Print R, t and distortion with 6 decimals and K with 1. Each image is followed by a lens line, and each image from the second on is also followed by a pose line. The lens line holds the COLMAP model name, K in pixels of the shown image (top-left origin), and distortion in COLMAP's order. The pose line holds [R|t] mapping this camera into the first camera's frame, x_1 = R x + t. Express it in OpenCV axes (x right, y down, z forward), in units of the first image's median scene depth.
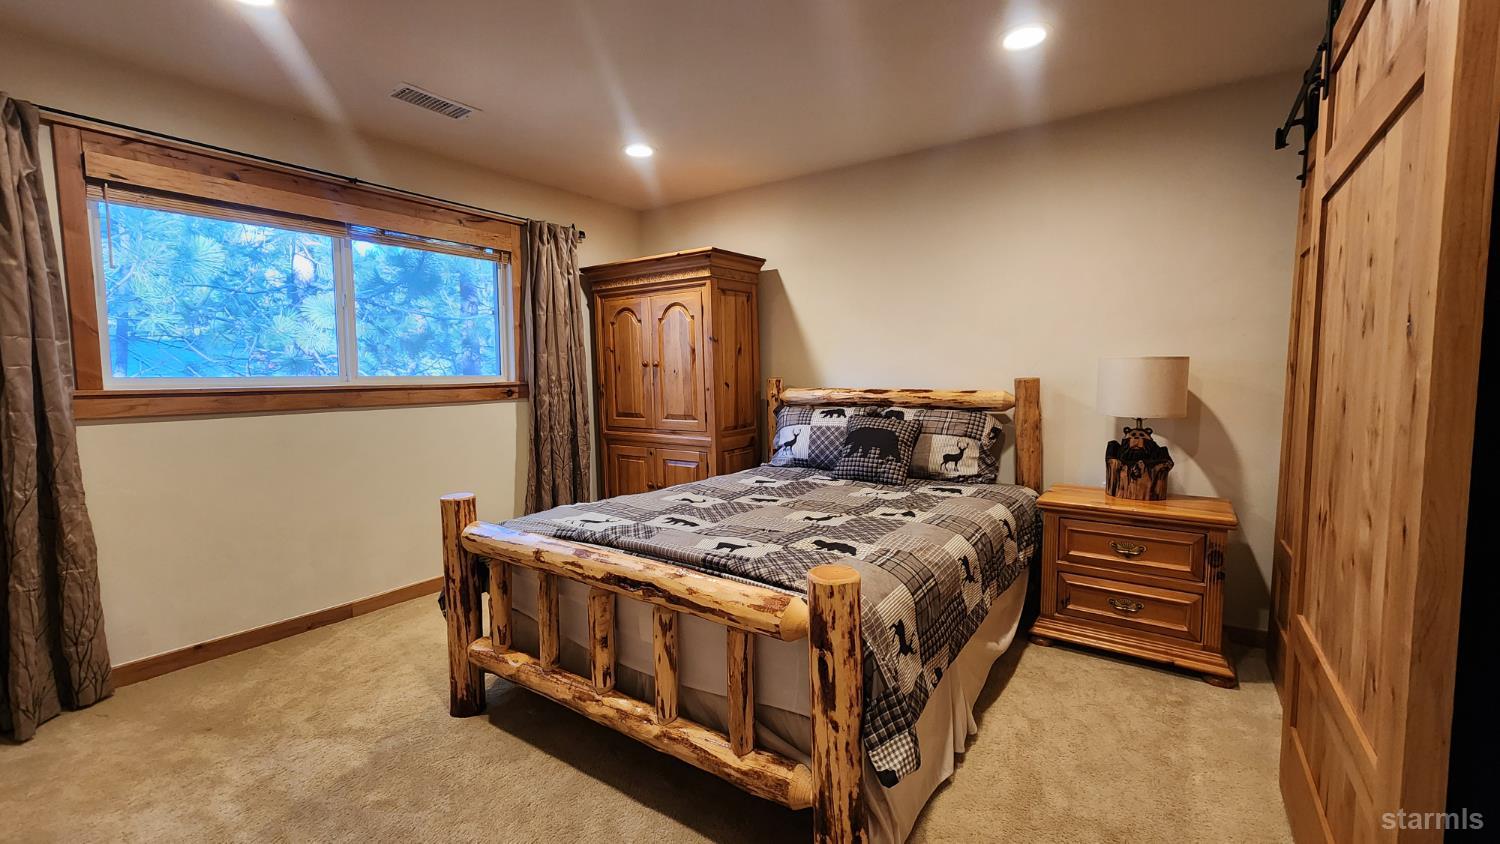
lens RADIAL K [[609.5, 0, 747.7], [0, 609.5, 426.6], [0, 0, 1]] dist [0.000777, -0.000269]
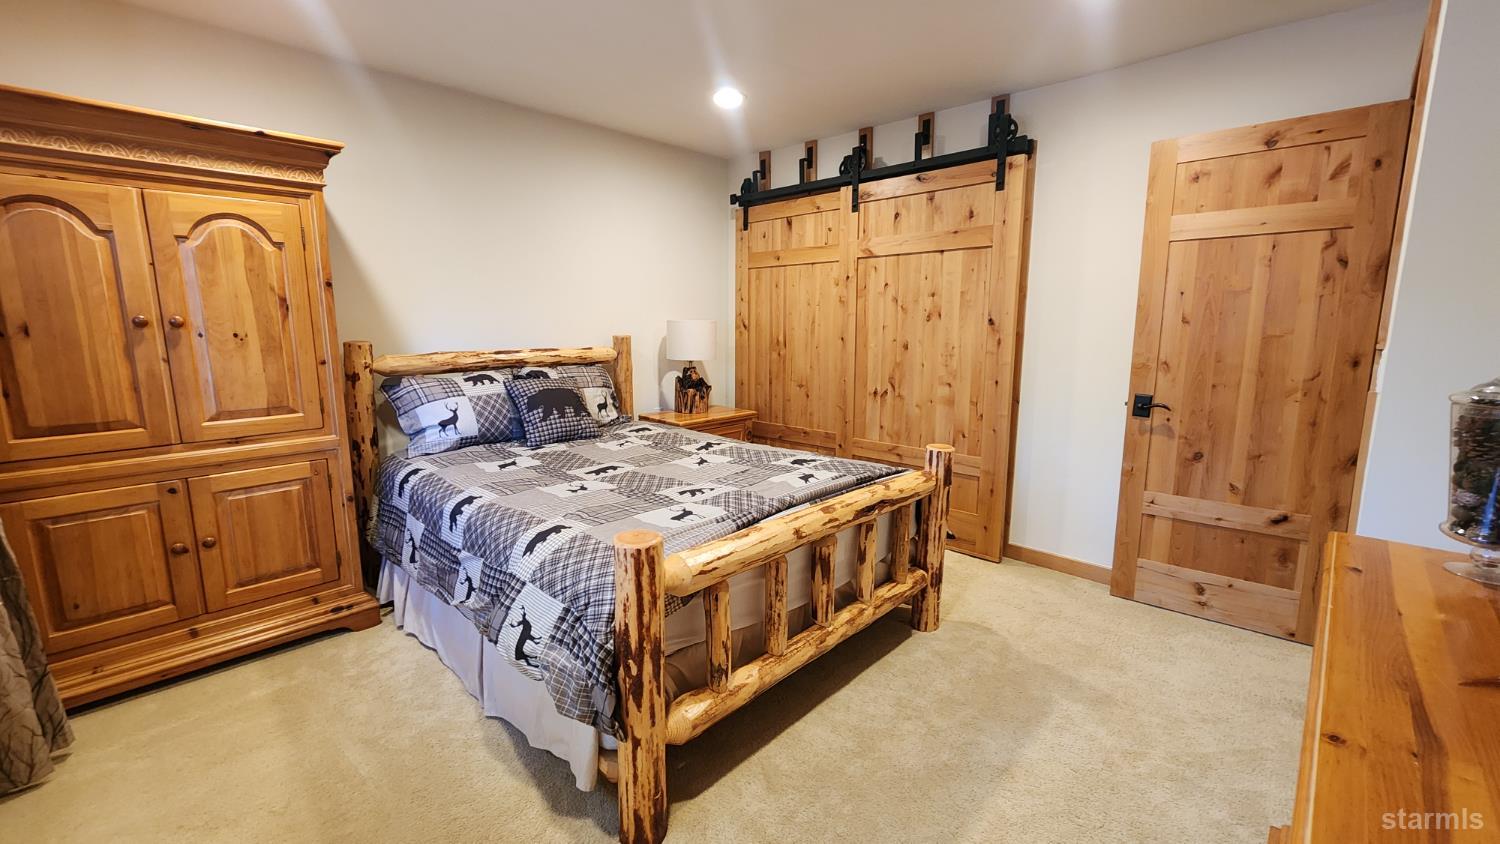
lens RADIAL K [[609.5, 0, 750.9], [0, 609.5, 416.5], [0, 0, 1]] dist [0.000777, -0.000269]
pose [[0.161799, -0.151346, 0.975149, -0.748901], [0.080054, 0.986926, 0.139891, -0.068893], [-0.983571, 0.055430, 0.171799, 0.523706]]
